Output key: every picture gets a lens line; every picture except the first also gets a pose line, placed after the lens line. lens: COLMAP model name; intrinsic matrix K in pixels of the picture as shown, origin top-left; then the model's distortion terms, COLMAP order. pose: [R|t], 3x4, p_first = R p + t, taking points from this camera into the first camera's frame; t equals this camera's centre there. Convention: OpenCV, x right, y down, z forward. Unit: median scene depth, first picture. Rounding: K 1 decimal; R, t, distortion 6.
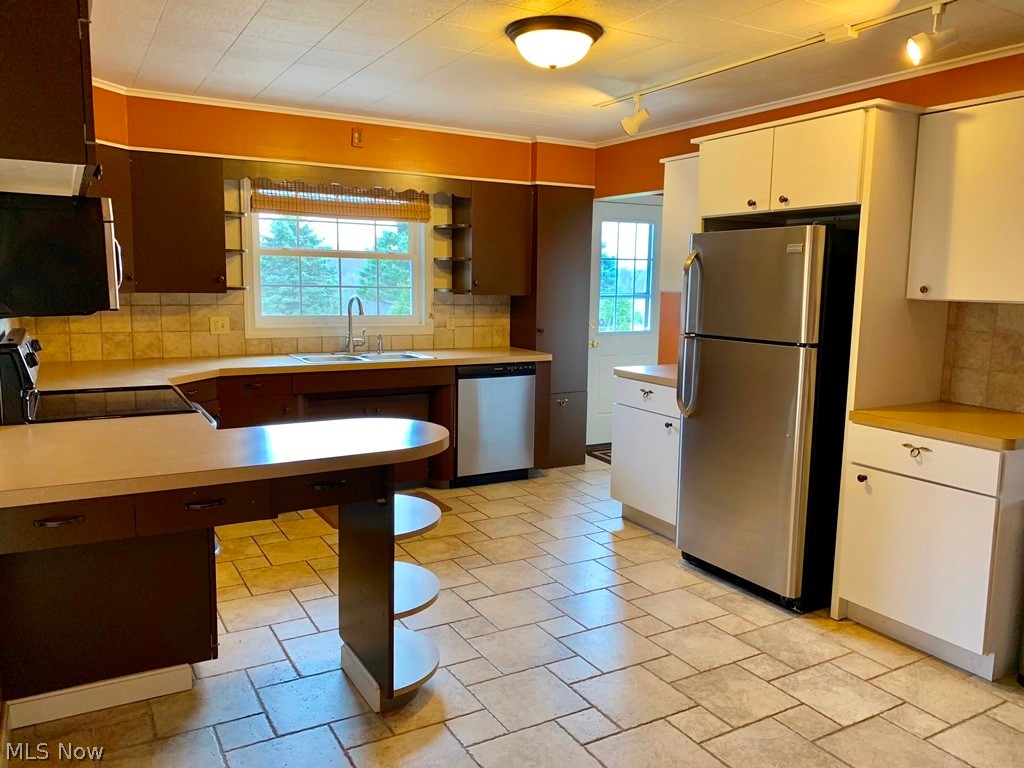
lens RADIAL K [[774.7, 0, 512.2], [0, 774.7, 377.5], [0, 0, 1]] dist [0.037910, -0.069801]
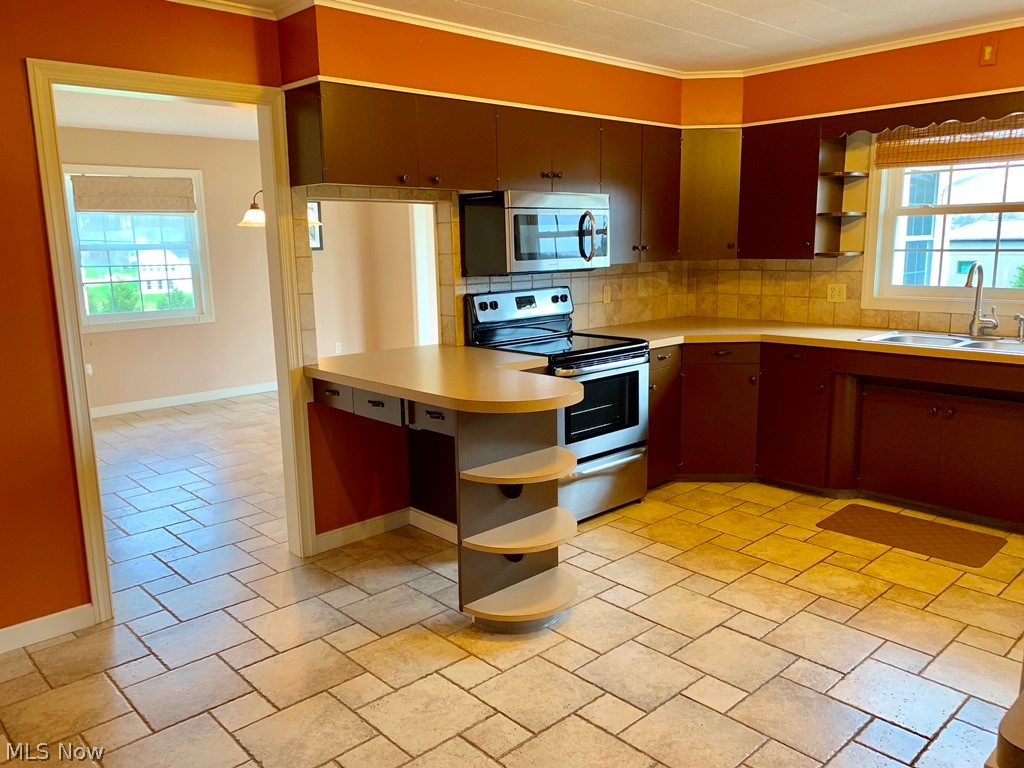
lens RADIAL K [[774.7, 0, 518.2], [0, 774.7, 385.1], [0, 0, 1]] dist [0.037910, -0.069801]
pose [[0.227010, 0.159218, -0.960789, 0.501311], [-0.102891, 0.984945, 0.138910, -0.050671], [0.968442, 0.067323, 0.239975, 0.419915]]
